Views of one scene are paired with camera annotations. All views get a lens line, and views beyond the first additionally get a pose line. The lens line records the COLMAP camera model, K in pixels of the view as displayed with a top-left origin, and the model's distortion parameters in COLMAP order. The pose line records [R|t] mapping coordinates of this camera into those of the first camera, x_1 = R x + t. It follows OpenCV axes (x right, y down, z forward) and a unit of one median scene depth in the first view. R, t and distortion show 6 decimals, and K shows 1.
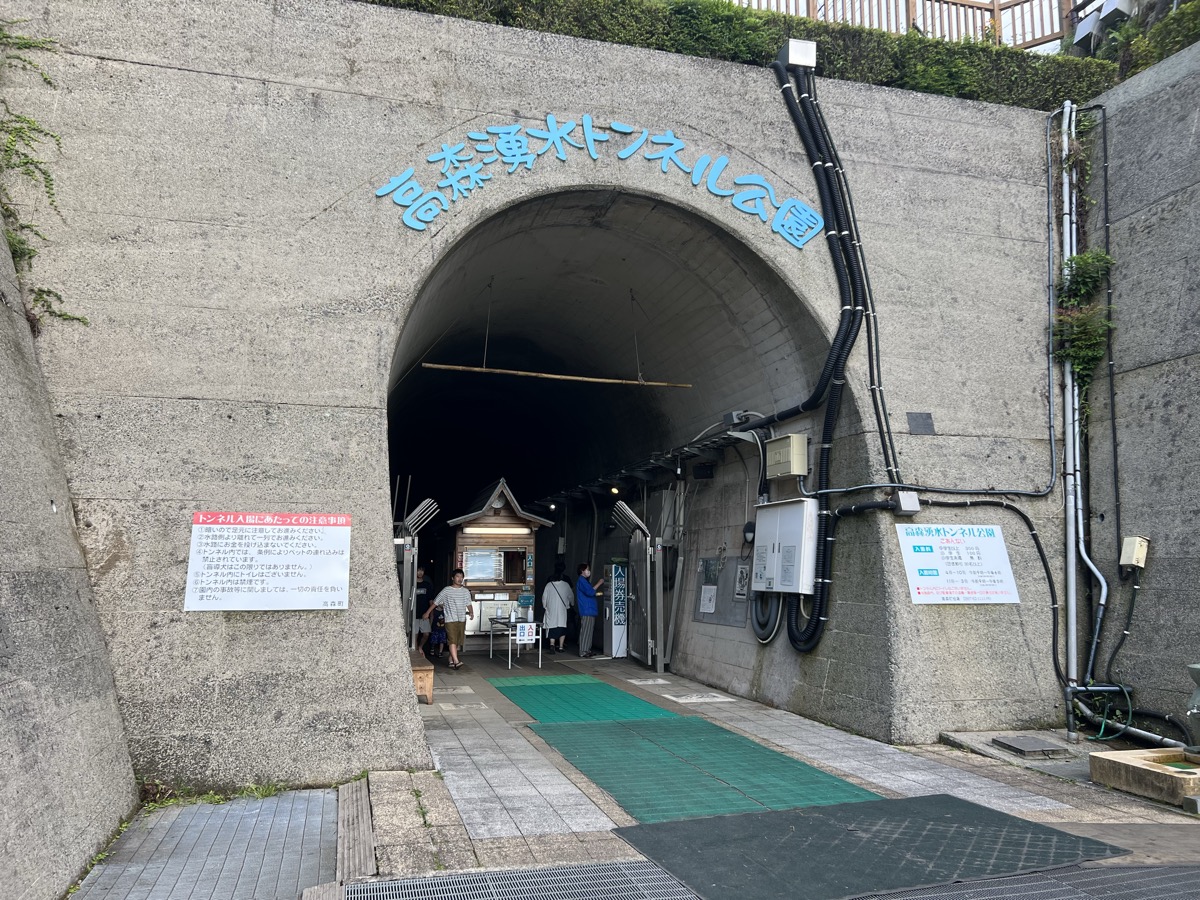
lens RADIAL K [[946.6, 0, 602.1], [0, 946.6, 455.2], [0, 0, 1]] dist [0.064265, -0.026319]
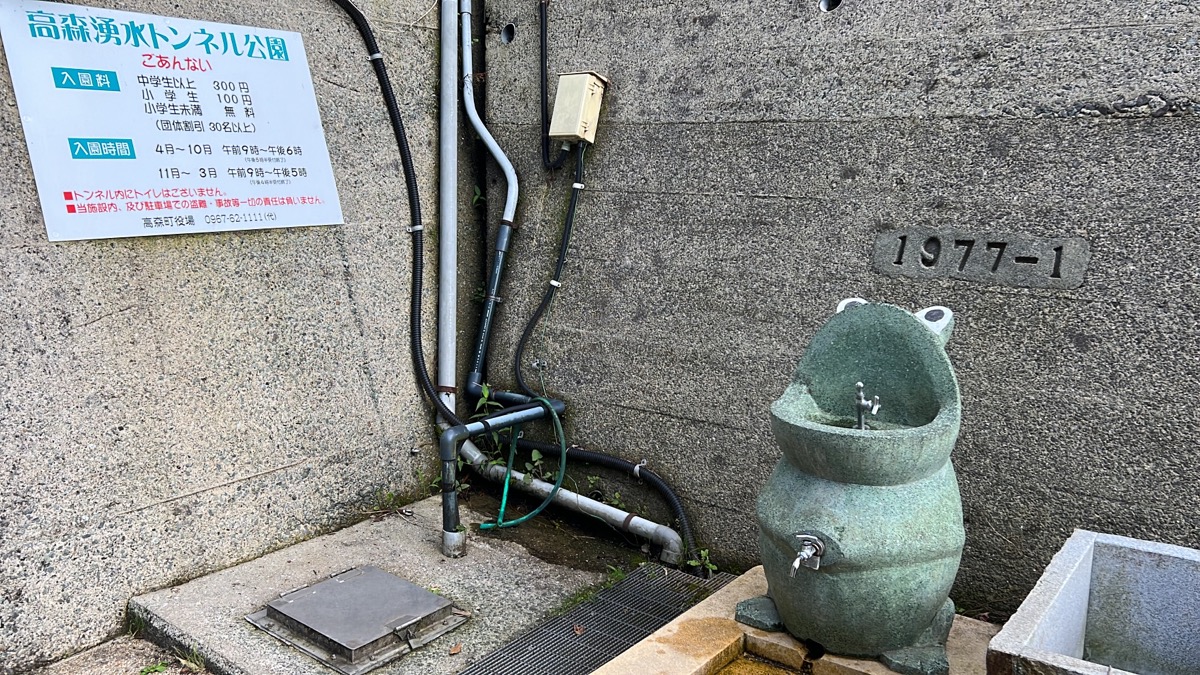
lens RADIAL K [[979.5, 0, 603.6], [0, 979.5, 339.8], [0, 0, 1]] dist [0.034086, -0.029016]
pose [[0.780284, -0.105199, 0.616514, 0.256844], [-0.091686, 0.955861, 0.279146, 0.072827], [-0.618668, -0.274339, 0.736198, 0.605660]]
